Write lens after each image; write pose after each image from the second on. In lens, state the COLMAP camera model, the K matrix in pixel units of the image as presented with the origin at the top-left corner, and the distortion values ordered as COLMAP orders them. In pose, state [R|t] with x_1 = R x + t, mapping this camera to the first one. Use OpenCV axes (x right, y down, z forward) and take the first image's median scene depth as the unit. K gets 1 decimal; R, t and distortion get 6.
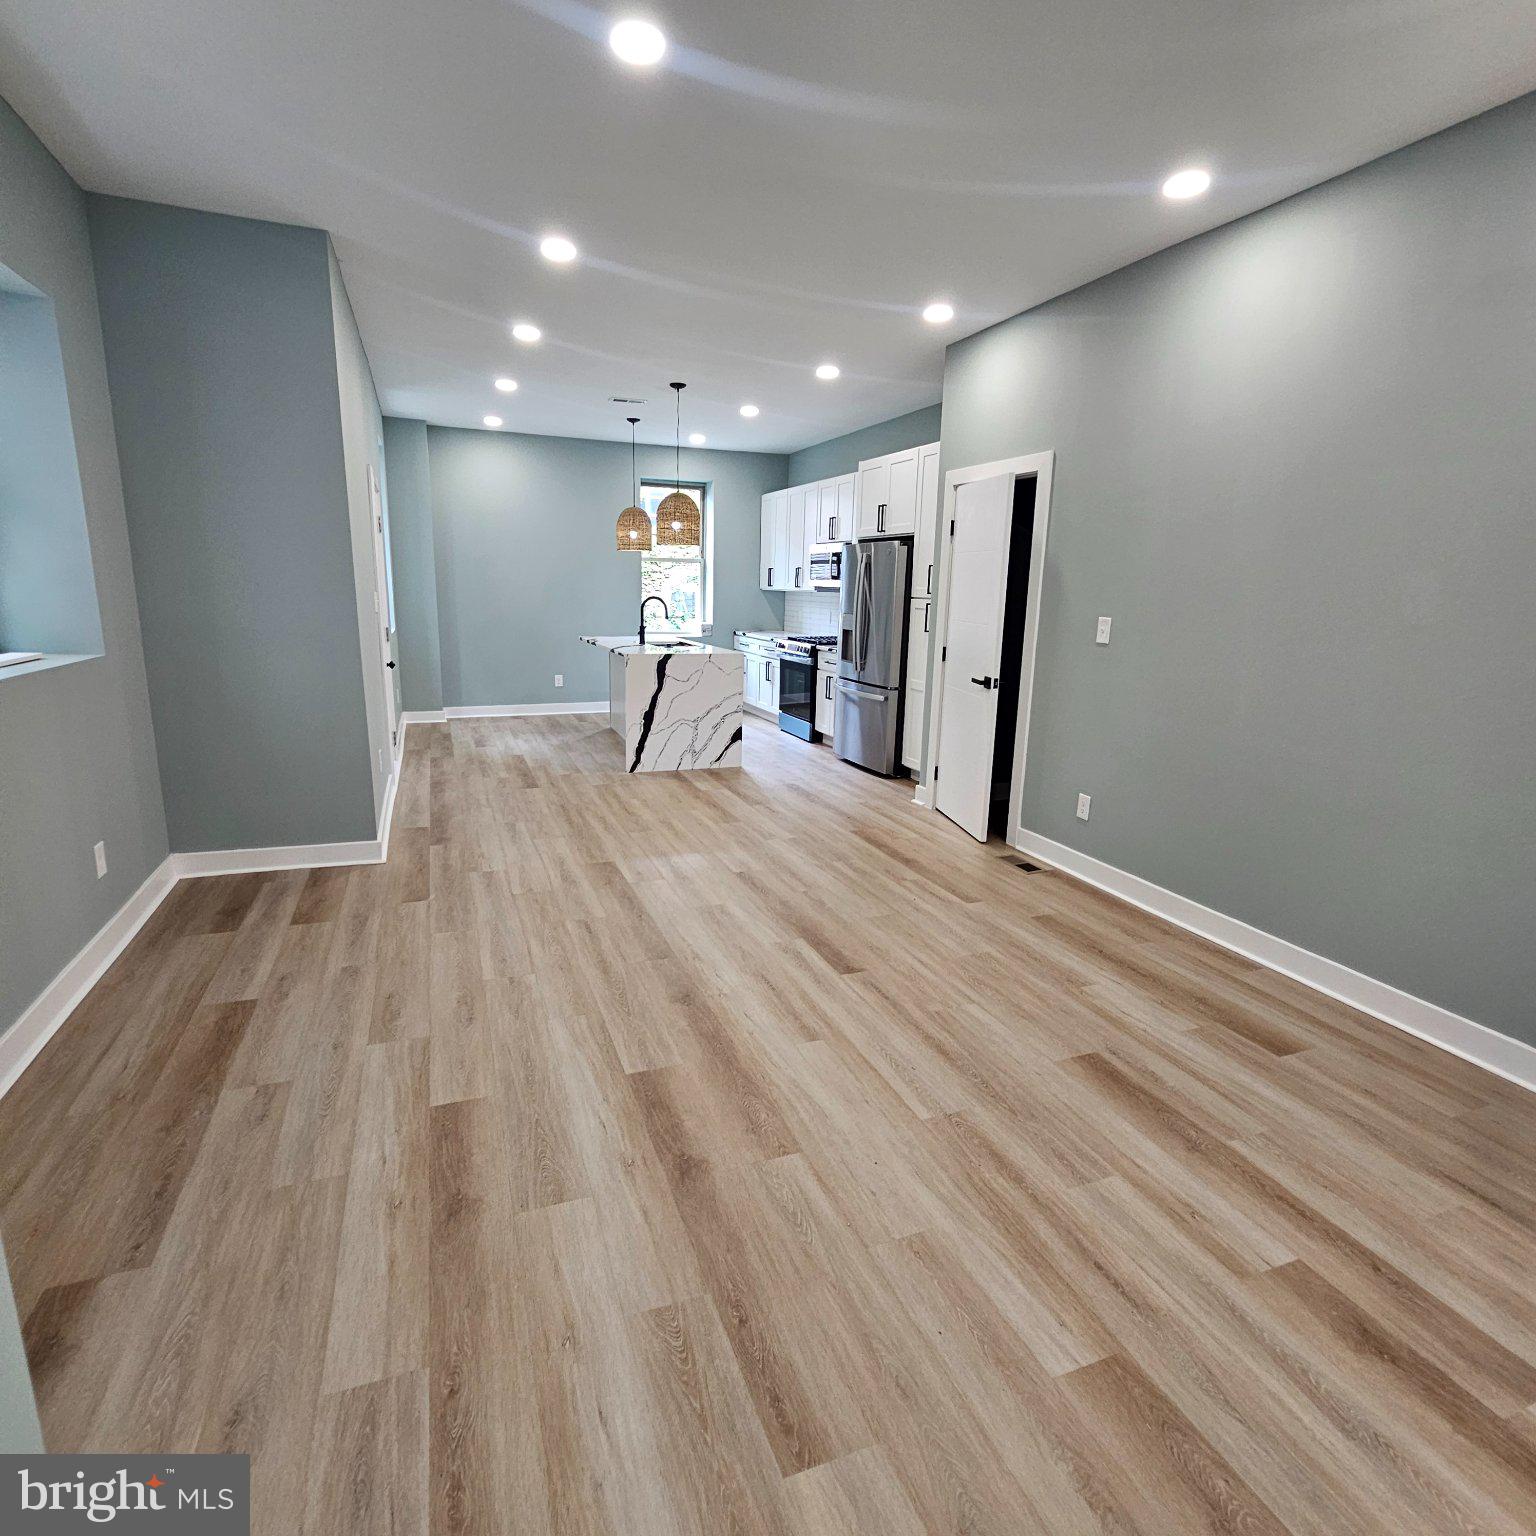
lens RADIAL K [[836.7, 0, 766.0], [0, 836.7, 756.5], [0, 0, 1]] dist [-0.007056, 0.001307]
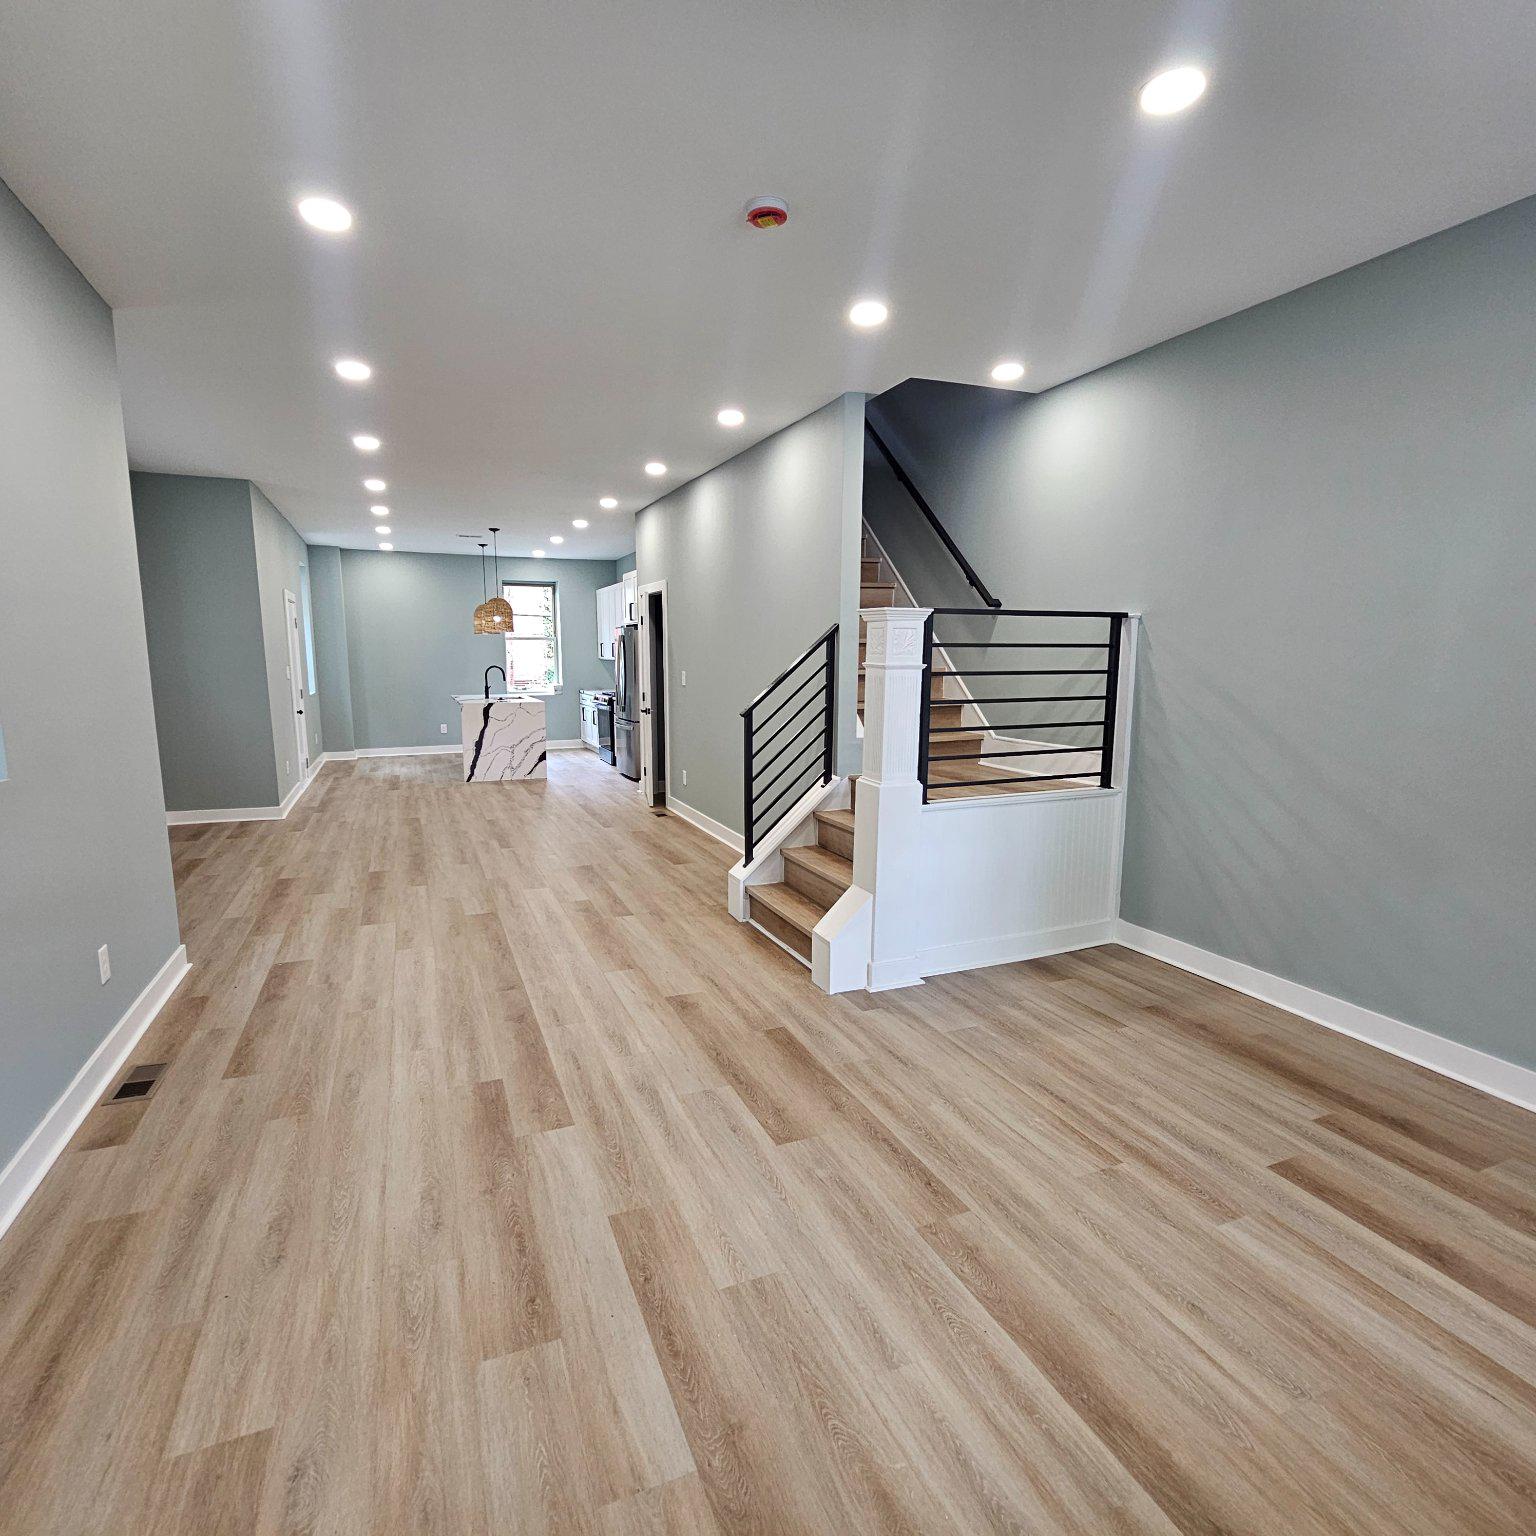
lens RADIAL K [[836.7, 0, 779.7], [0, 836.7, 788.2], [0, 0, 1]] dist [-0.007056, 0.001307]
pose [[0.998935, -0.027793, 0.036839, 0.340436], [0.029275, 0.998758, -0.040306, 0.106087], [-0.035673, 0.041342, 0.998508, -0.518654]]
